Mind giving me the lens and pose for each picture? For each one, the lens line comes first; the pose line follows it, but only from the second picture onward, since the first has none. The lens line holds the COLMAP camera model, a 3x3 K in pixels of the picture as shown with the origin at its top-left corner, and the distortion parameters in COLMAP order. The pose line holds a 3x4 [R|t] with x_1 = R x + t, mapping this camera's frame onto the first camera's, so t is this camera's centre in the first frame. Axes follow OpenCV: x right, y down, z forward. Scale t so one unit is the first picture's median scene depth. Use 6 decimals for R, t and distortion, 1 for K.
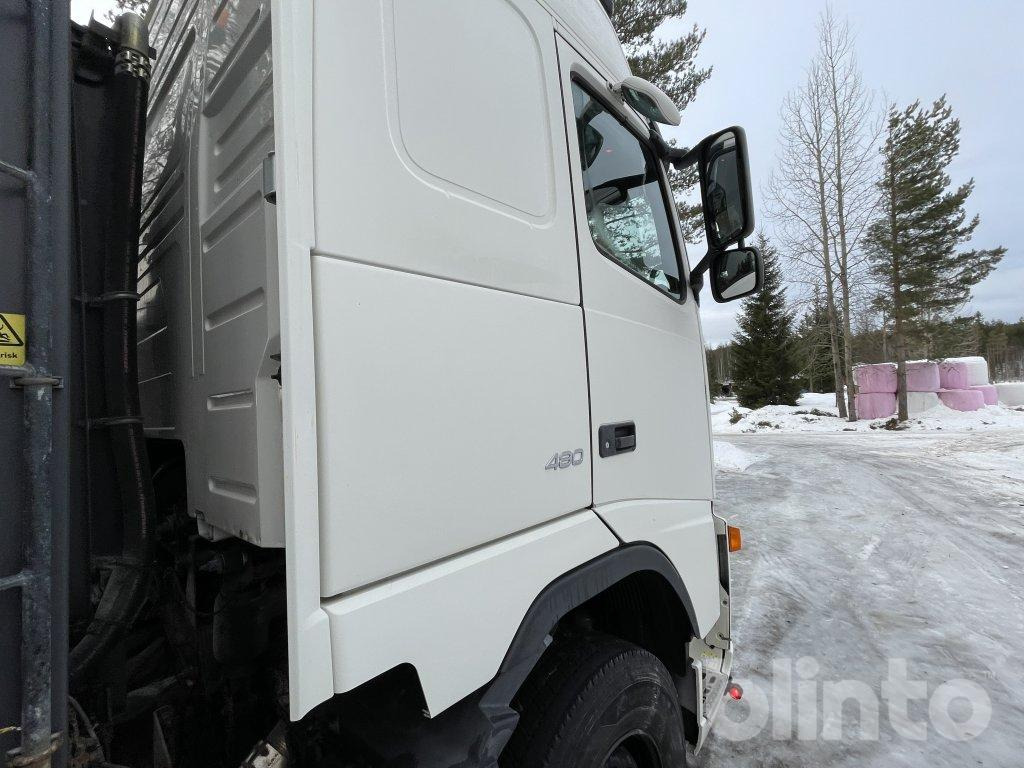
lens RADIAL K [[478.6, 0, 512.0], [0, 478.6, 384.0], [0, 0, 1]] dist [-0.001413, -0.000806]
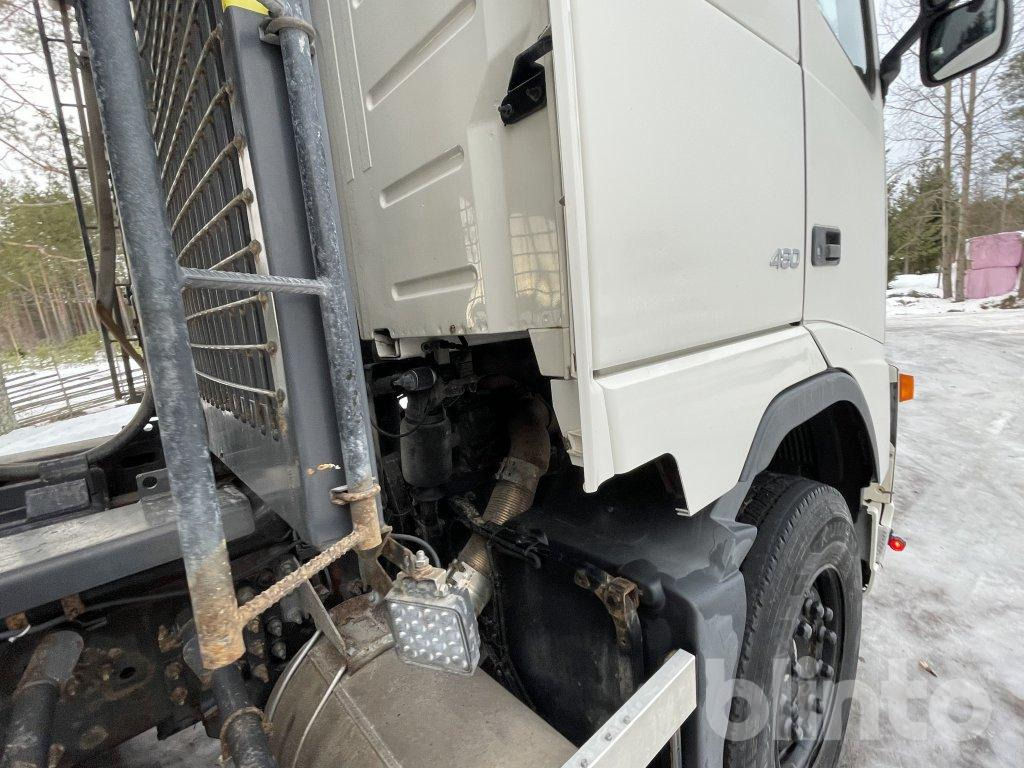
lens RADIAL K [[478.9, 0, 506.9], [0, 478.9, 385.9], [0, 0, 1]] dist [-0.002766, -0.000461]
pose [[0.991600, -0.030670, -0.125653, -0.089484], [0.055119, 0.979054, 0.195999, 0.061755], [0.117010, -0.201279, 0.972520, 0.032570]]
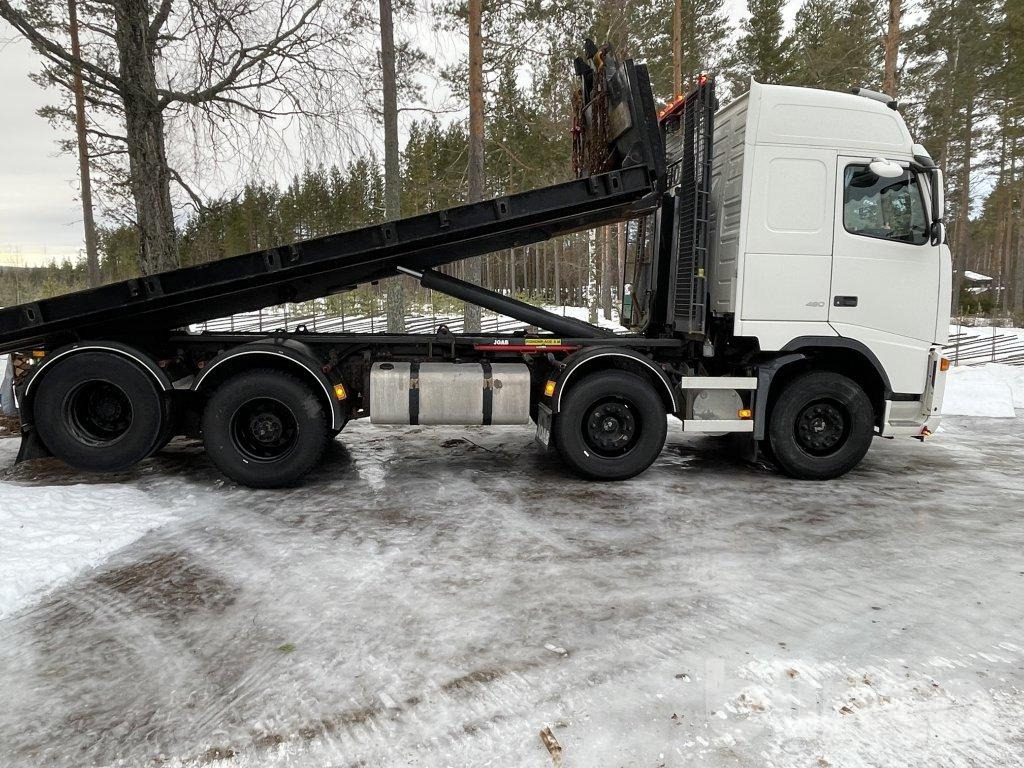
lens RADIAL K [[738.4, 0, 512.0], [0, 738.4, 384.0], [0, 0, 1]] dist [-0.000807, -0.000184]
pose [[0.733086, 0.145806, -0.664324, 0.685325], [-0.025274, 0.981916, 0.187622, -0.069036], [0.679666, -0.120753, 0.723514, -1.405872]]
